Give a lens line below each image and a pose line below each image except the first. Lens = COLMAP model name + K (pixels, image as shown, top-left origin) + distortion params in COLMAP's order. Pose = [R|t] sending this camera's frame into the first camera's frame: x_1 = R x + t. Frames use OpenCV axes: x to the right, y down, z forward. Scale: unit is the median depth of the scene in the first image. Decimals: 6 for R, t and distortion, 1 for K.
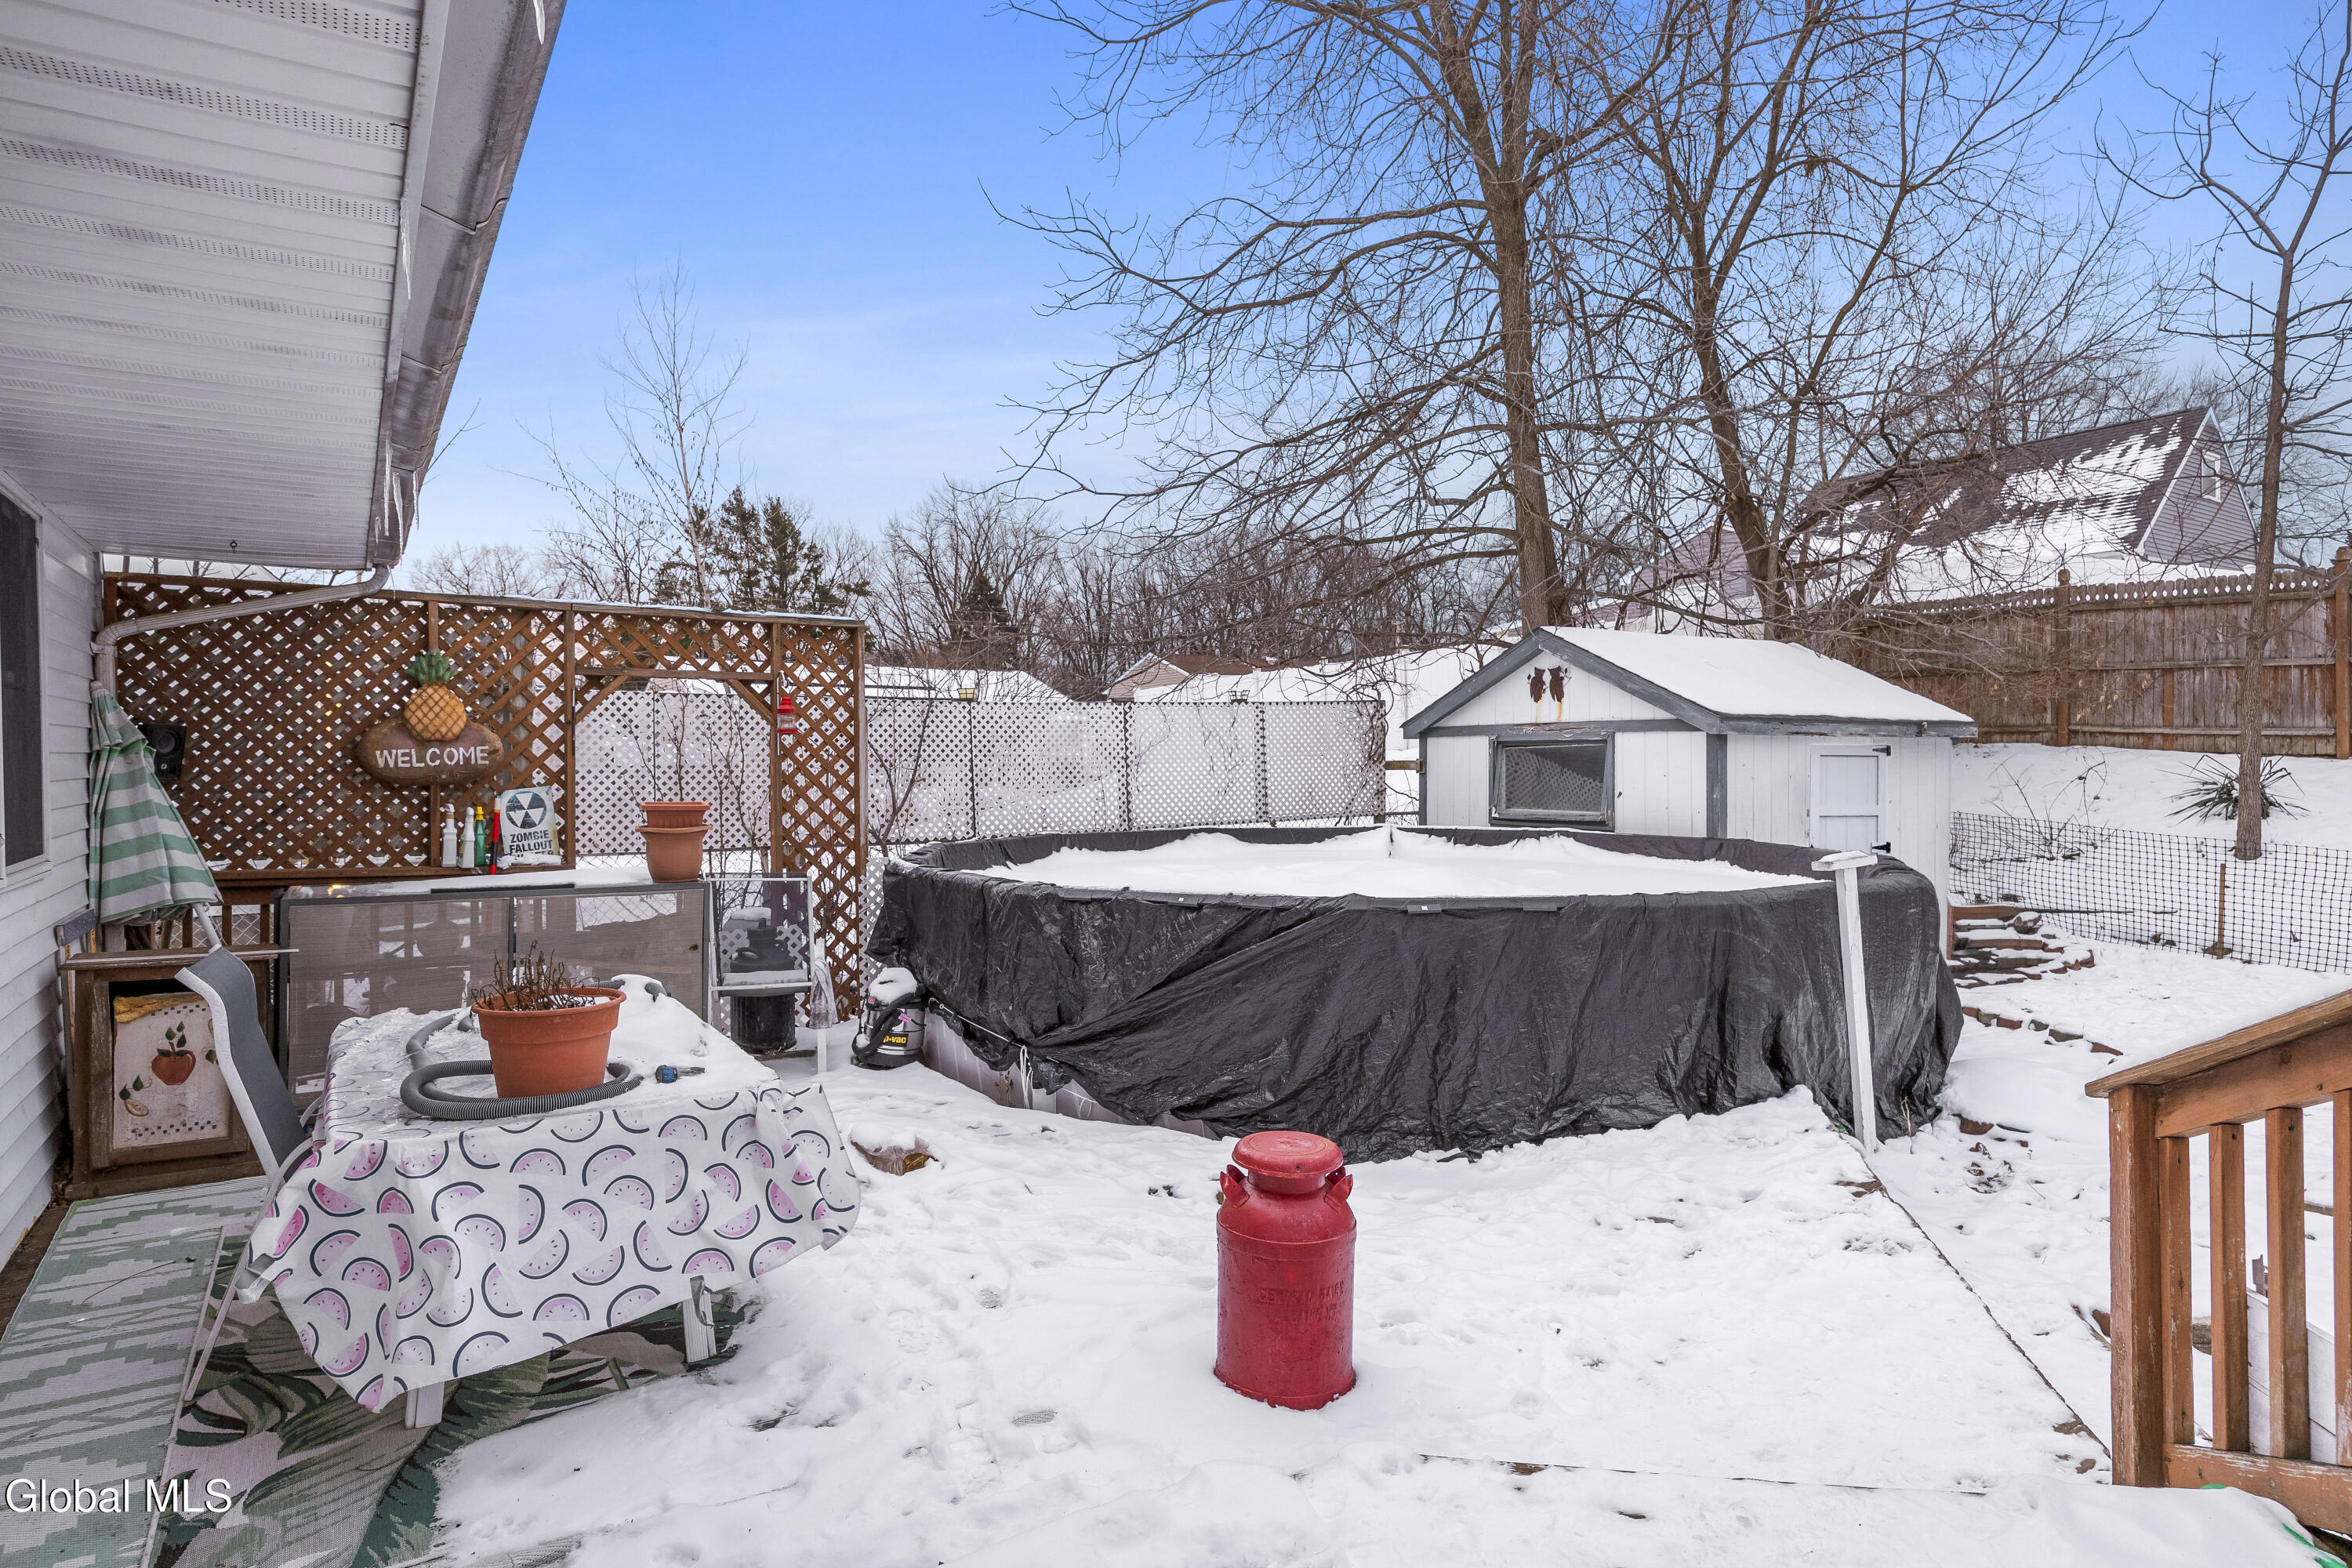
lens RADIAL K [[1263.6, 0, 1187.0], [0, 1263.6, 775.7], [0, 0, 1]] dist [-0.002248, -0.002658]
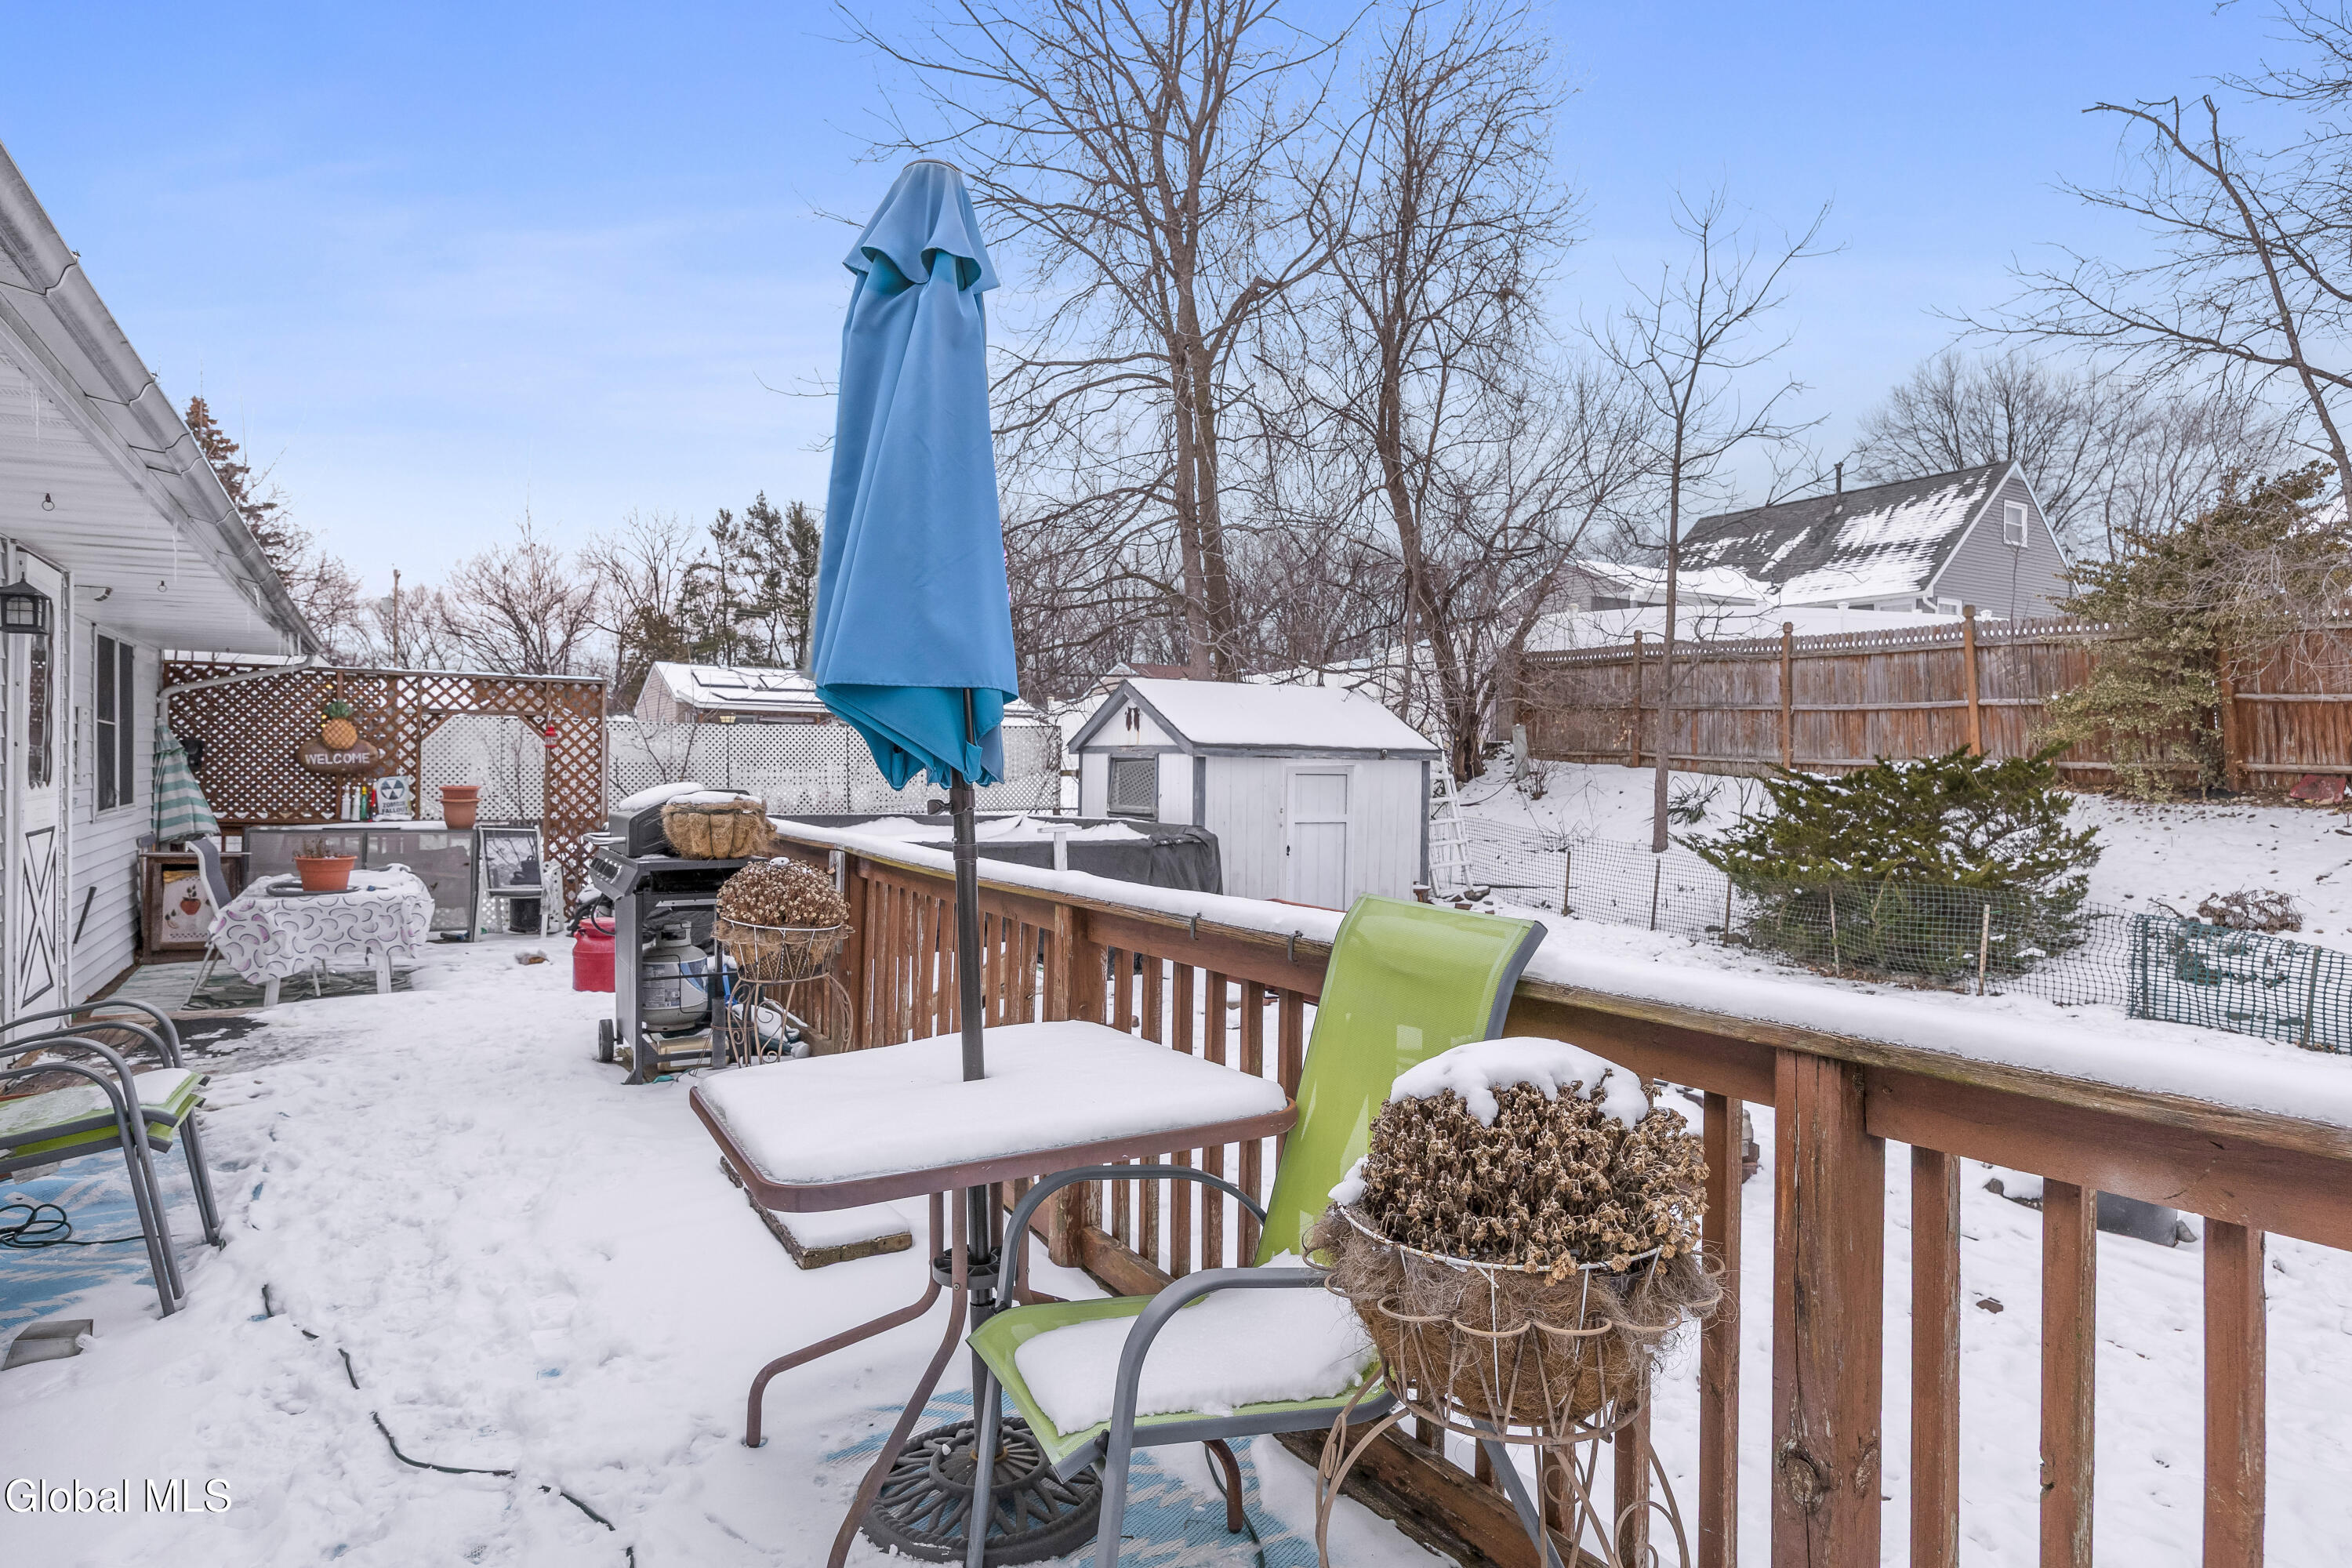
lens RADIAL K [[1263.6, 0, 1154.5], [0, 1263.6, 767.9], [0, 0, 1]] dist [-0.002248, -0.002658]
pose [[0.998944, 0.017859, -0.042331, 0.412329], [-0.018241, 0.999796, -0.008663, -0.004629], [0.042168, 0.009426, 0.999066, -0.481133]]
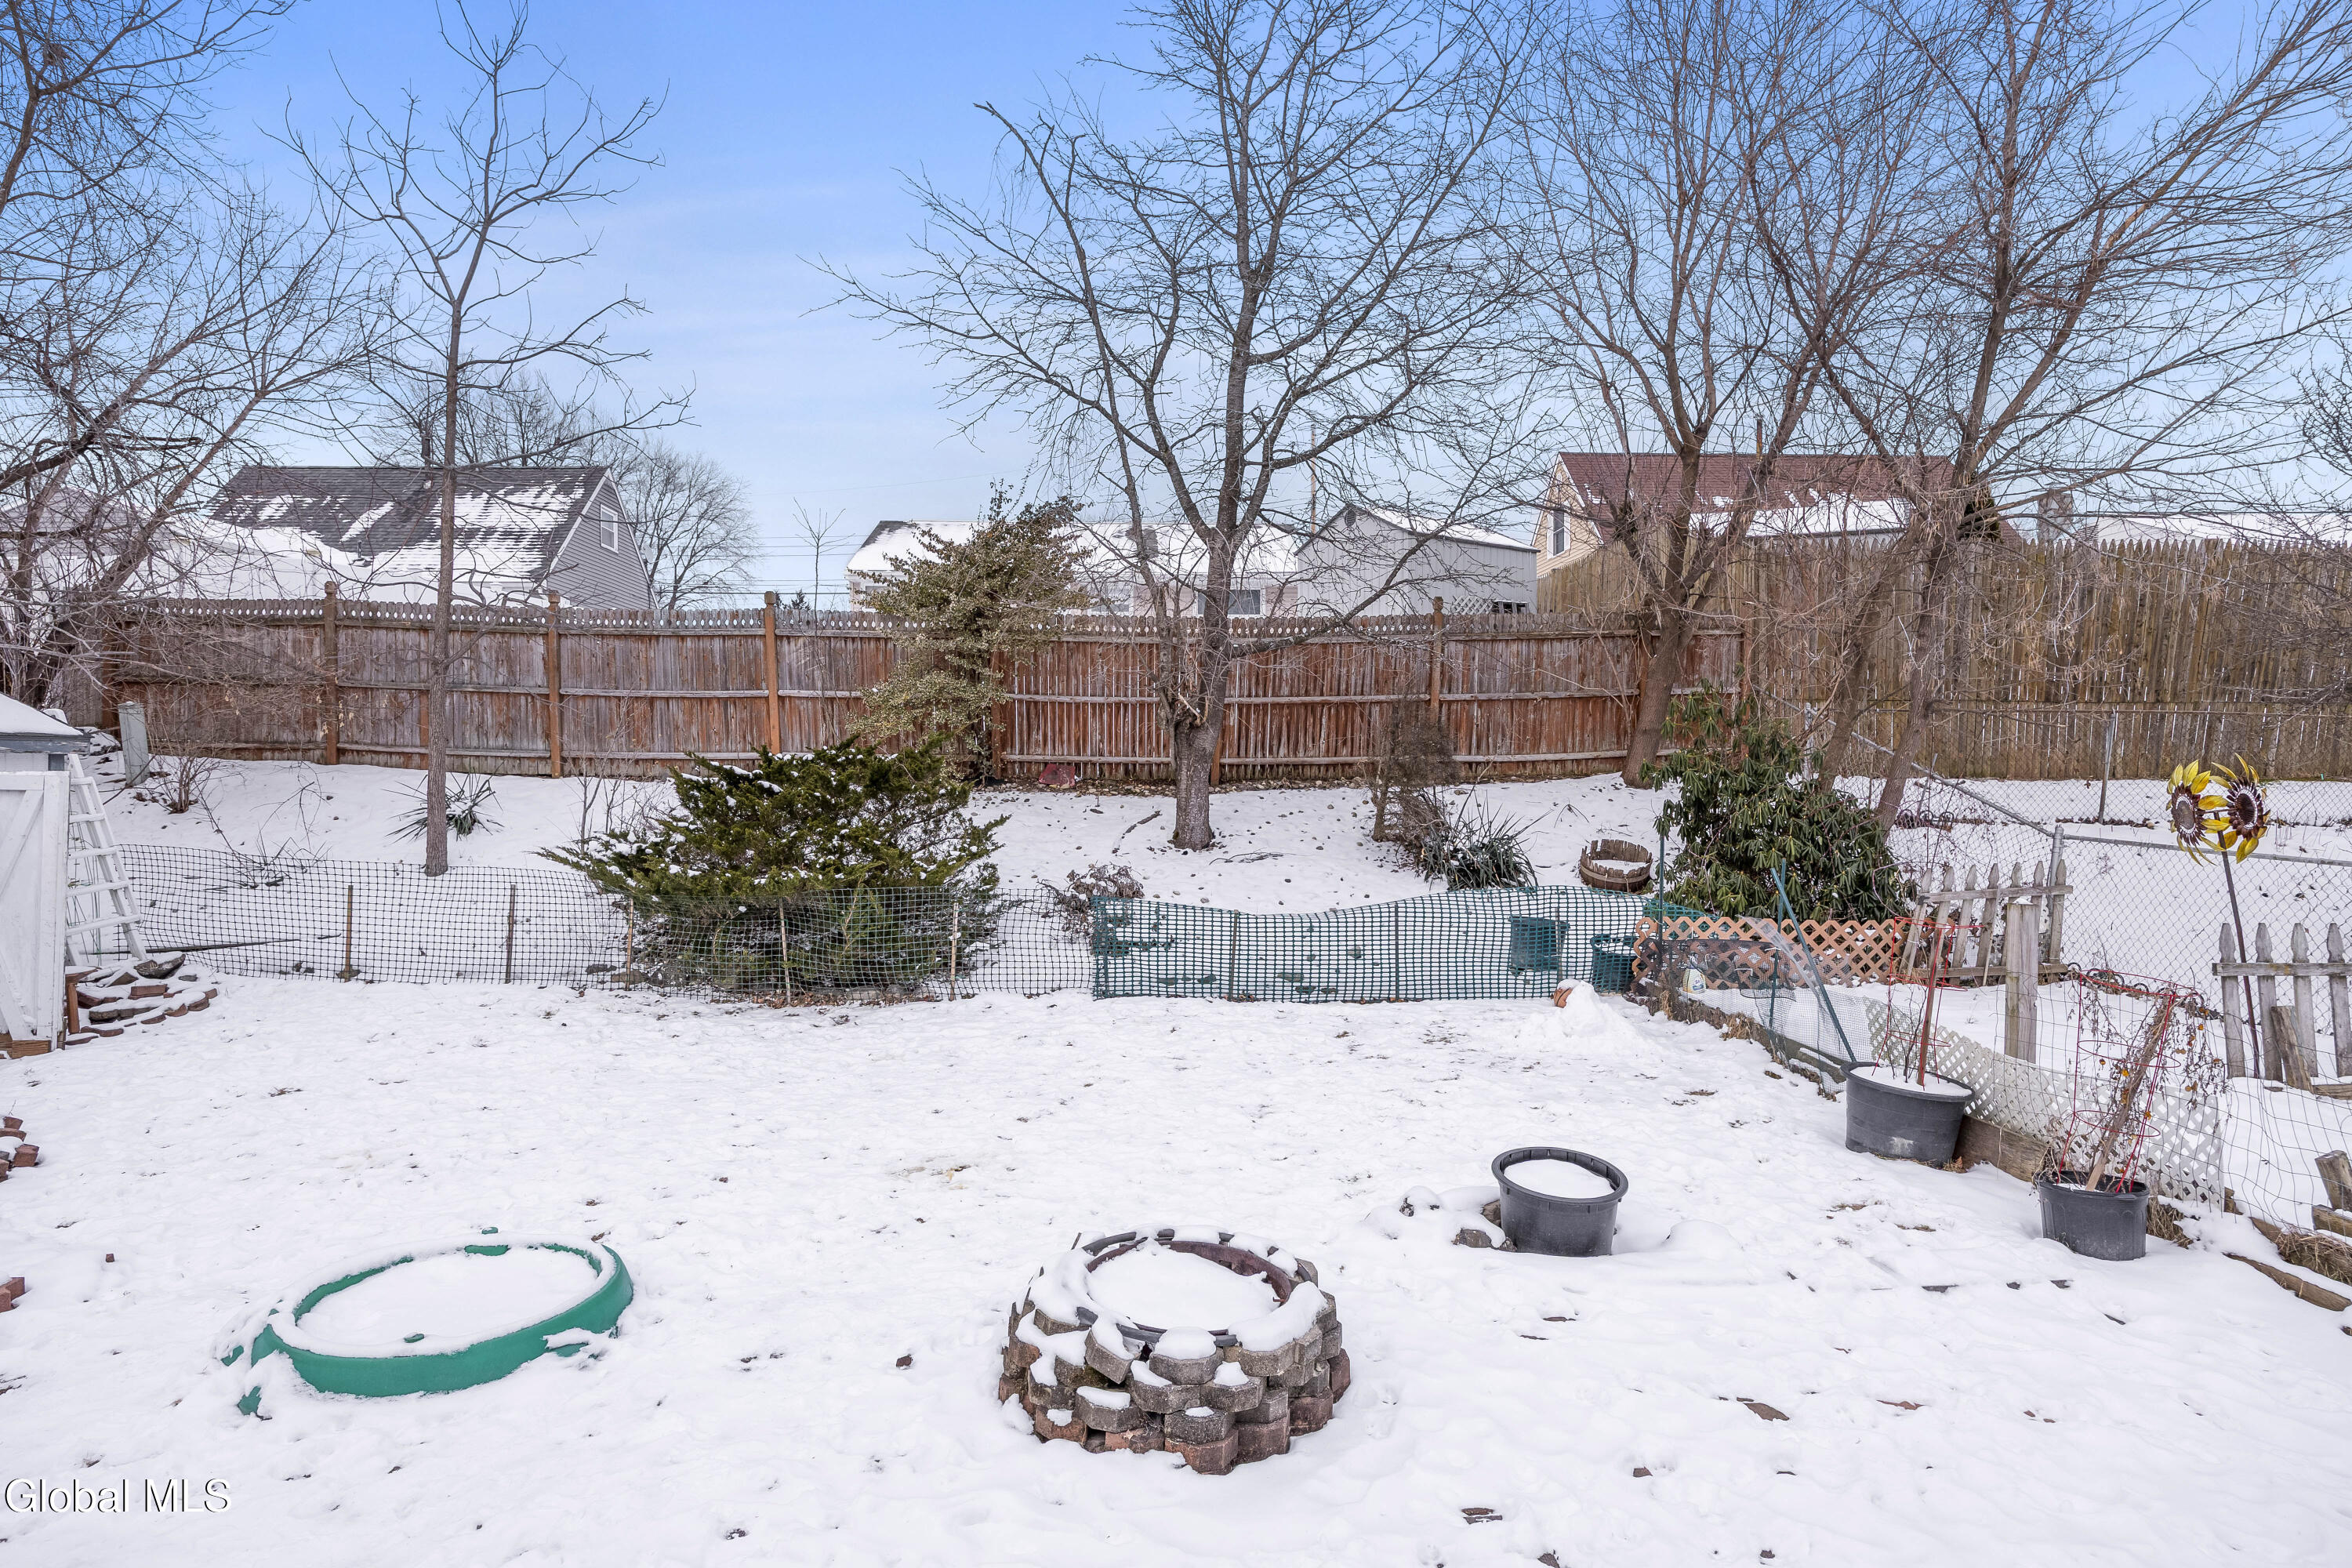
lens RADIAL K [[1263.6, 0, 1169.4], [0, 1263.6, 781.6], [0, 0, 1]] dist [-0.002248, -0.002658]
pose [[0.505433, -0.002501, 0.862862, 0.295189], [0.008982, 0.999957, -0.002363, -0.003932], [-0.862819, 0.008944, 0.505434, -0.061258]]
